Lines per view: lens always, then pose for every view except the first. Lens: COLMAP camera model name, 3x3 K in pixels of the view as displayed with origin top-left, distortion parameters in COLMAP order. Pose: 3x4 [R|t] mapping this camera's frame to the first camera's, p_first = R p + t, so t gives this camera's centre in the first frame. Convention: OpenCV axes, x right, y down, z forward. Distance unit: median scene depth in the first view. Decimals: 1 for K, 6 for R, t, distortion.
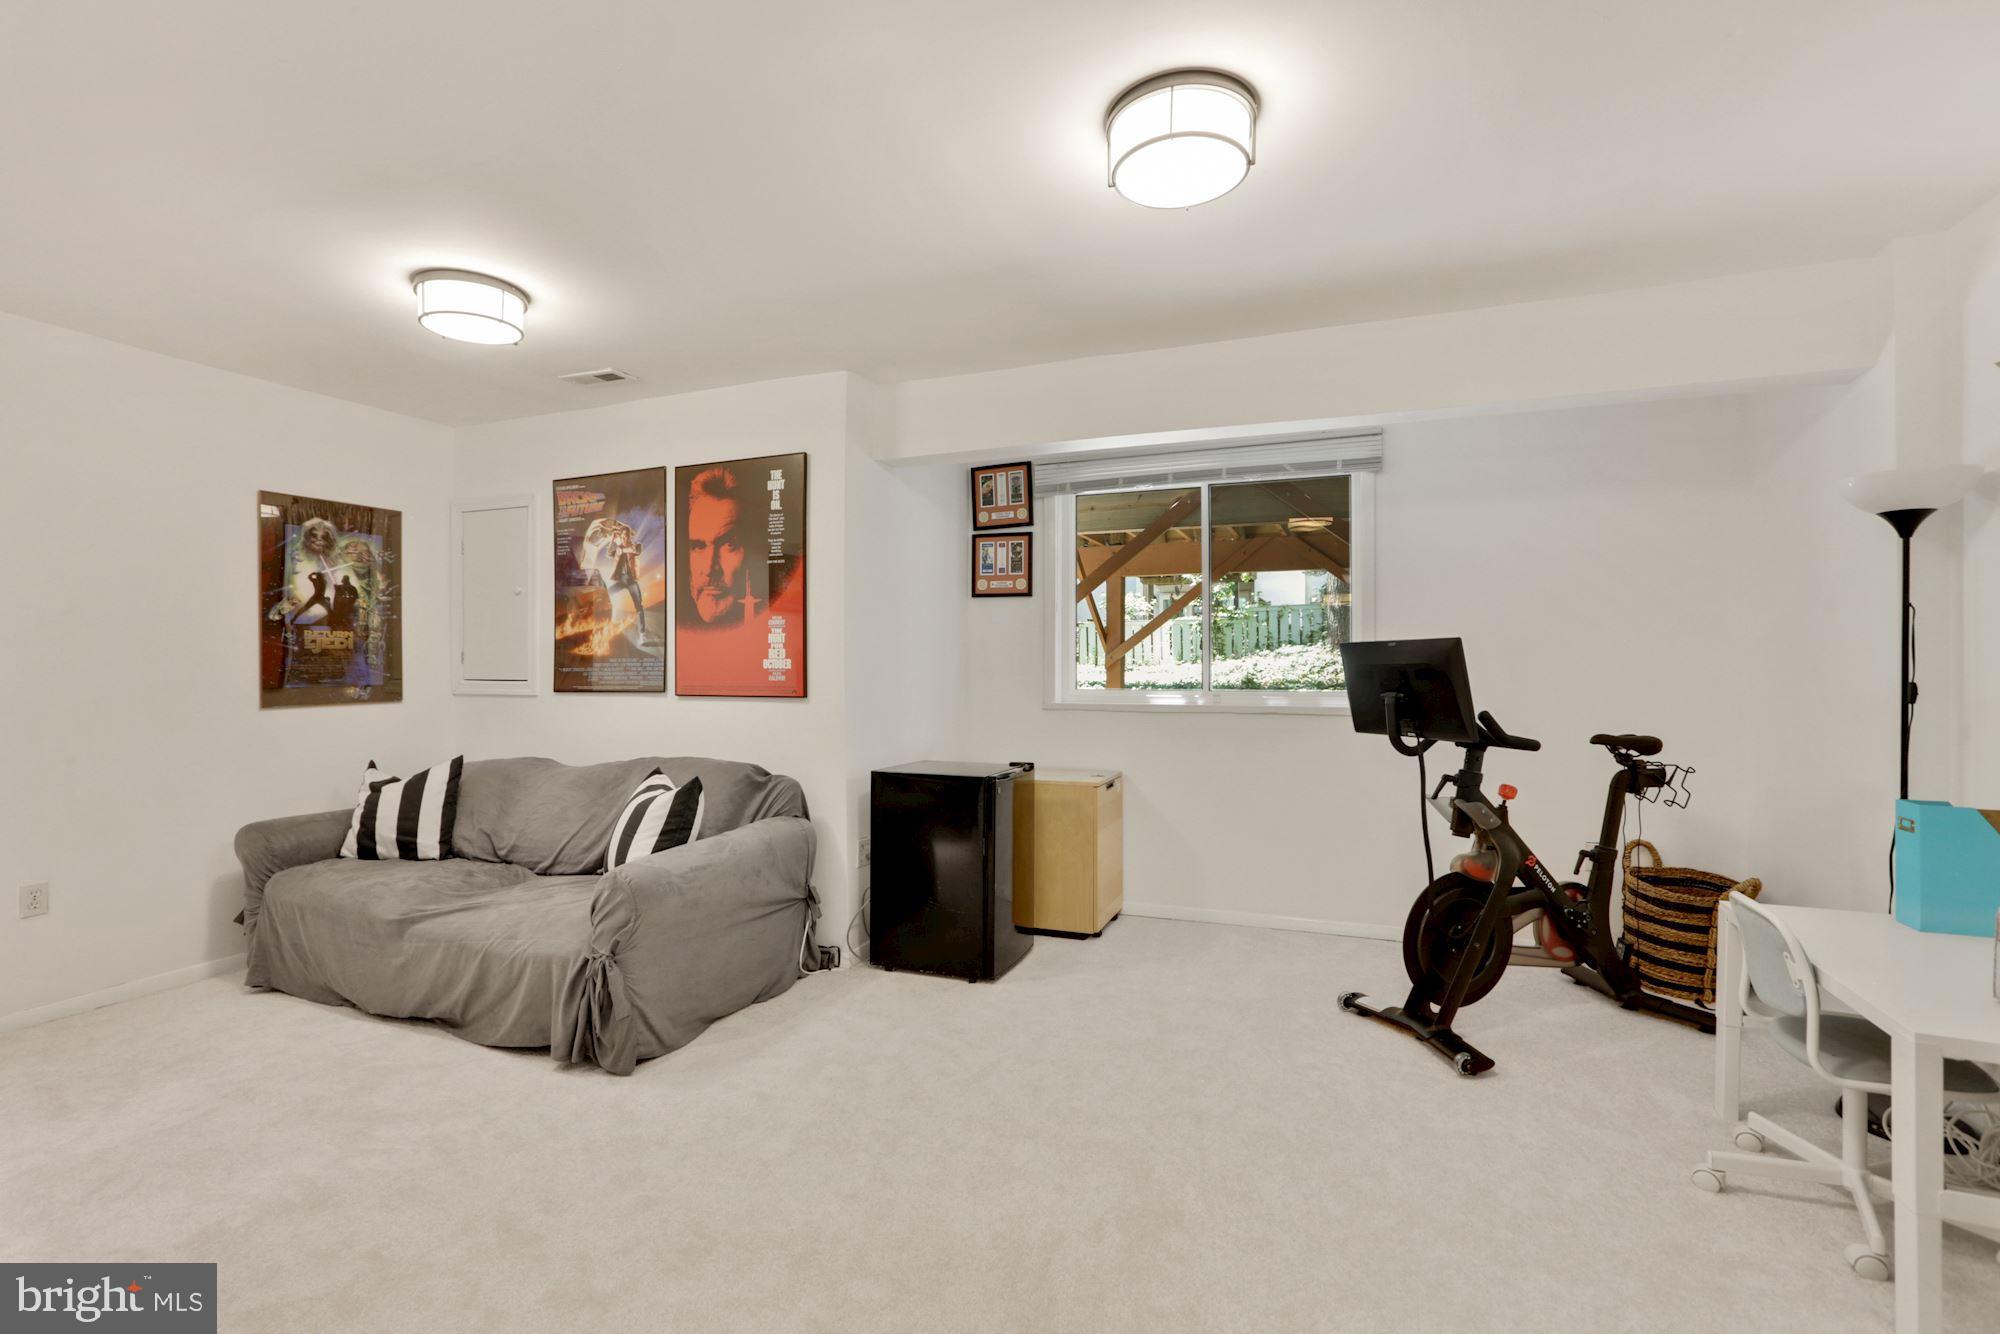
lens RADIAL K [[915.7, 0, 991.8], [0, 915.7, 660.3], [0, 0, 1]] dist [-0.024954, 0.006537]
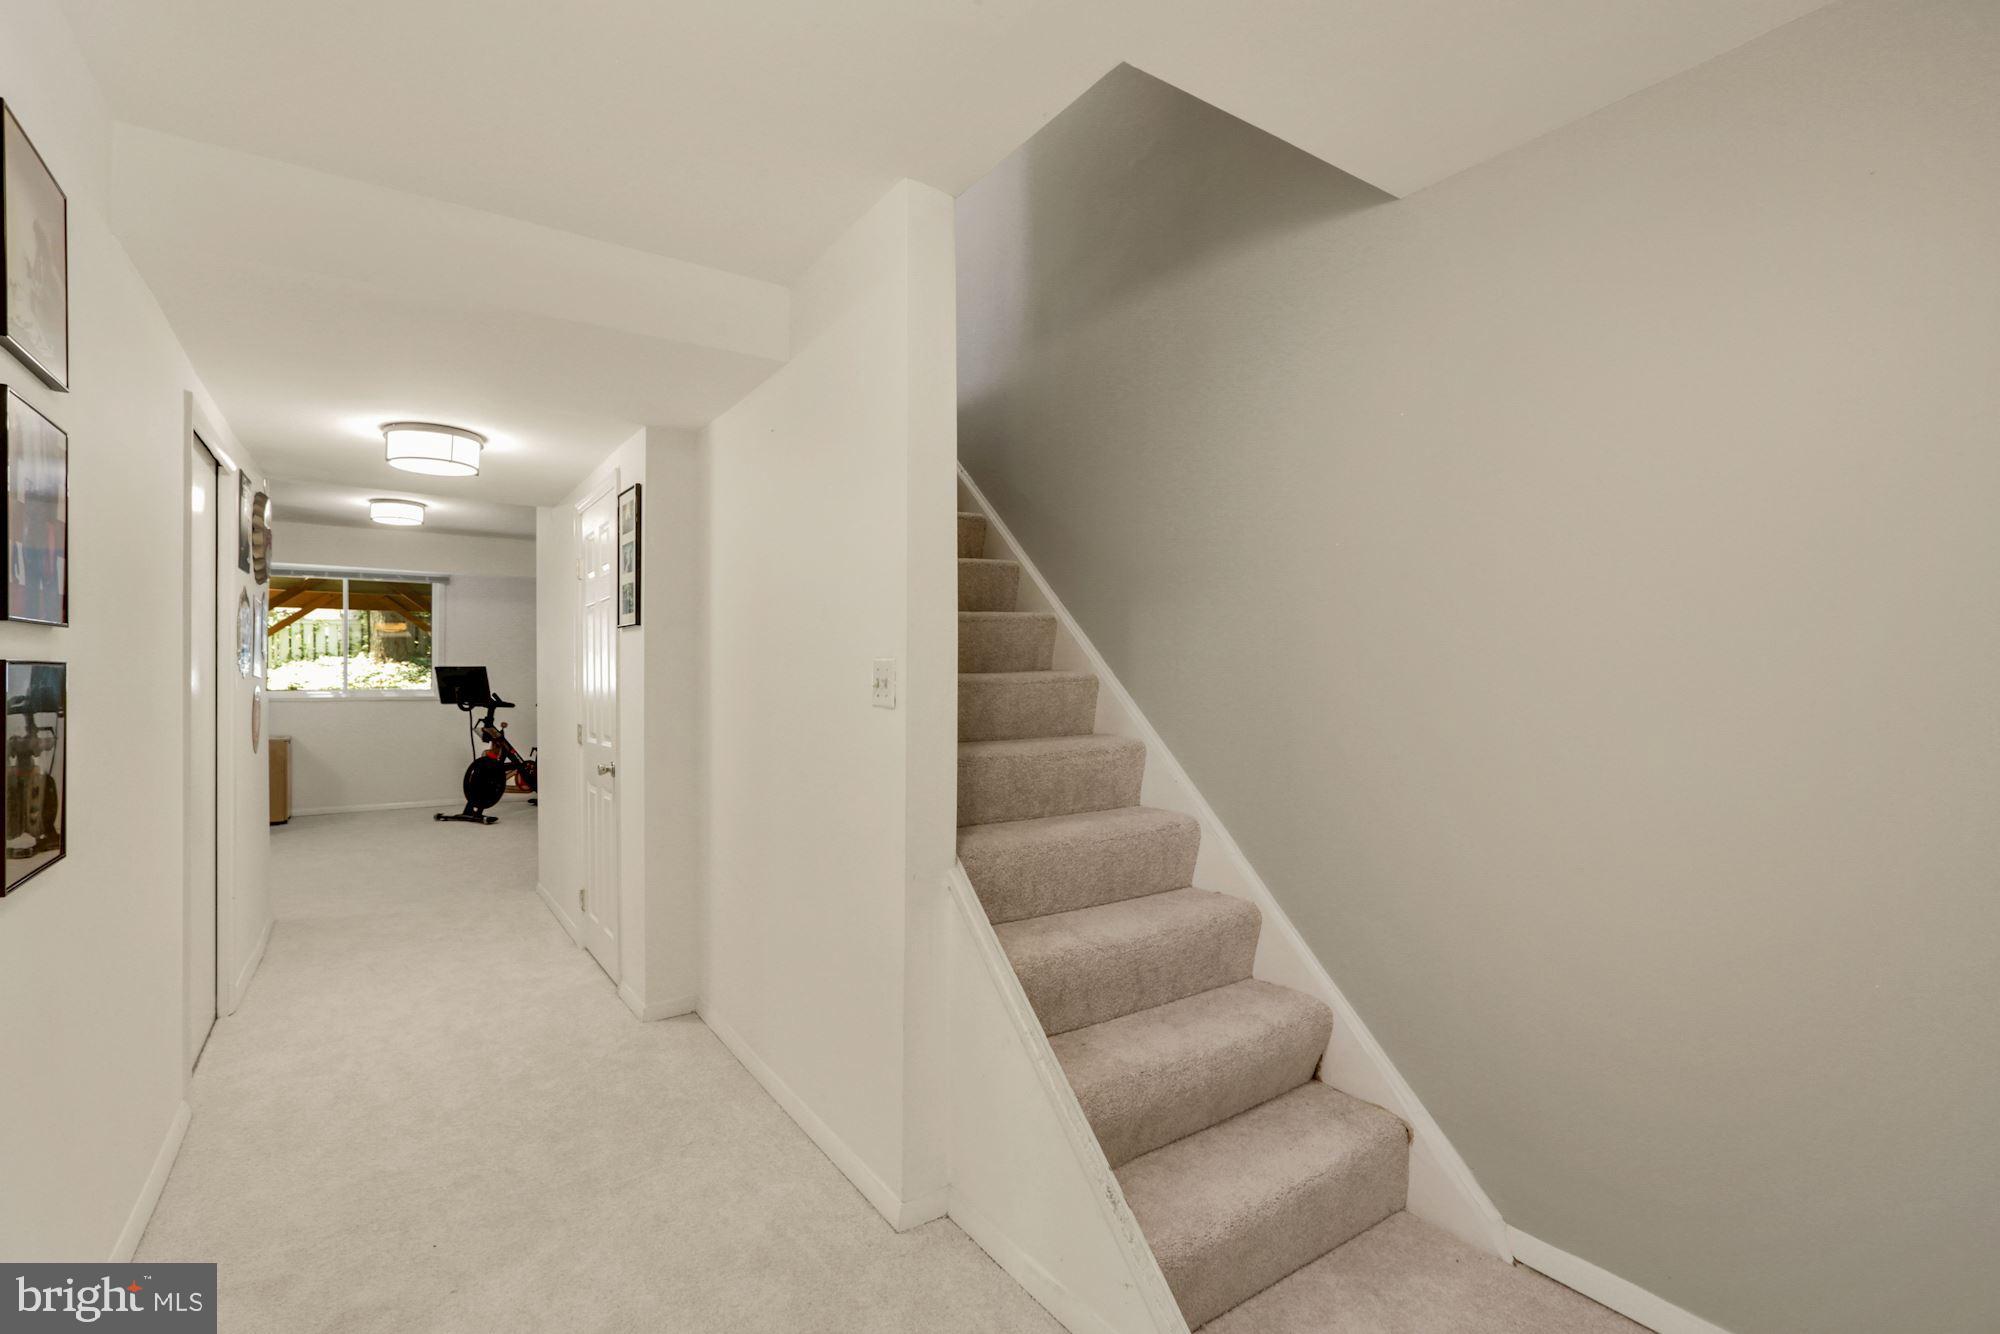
lens RADIAL K [[915.7, 0, 990.9], [0, 915.7, 663.9], [0, 0, 1]] dist [-0.024954, 0.006537]
pose [[0.555947, 0.007663, 0.831182, -0.823522], [-0.003046, 0.999970, -0.007182, -0.016068], [-0.831212, 0.001461, 0.555953, -1.606793]]
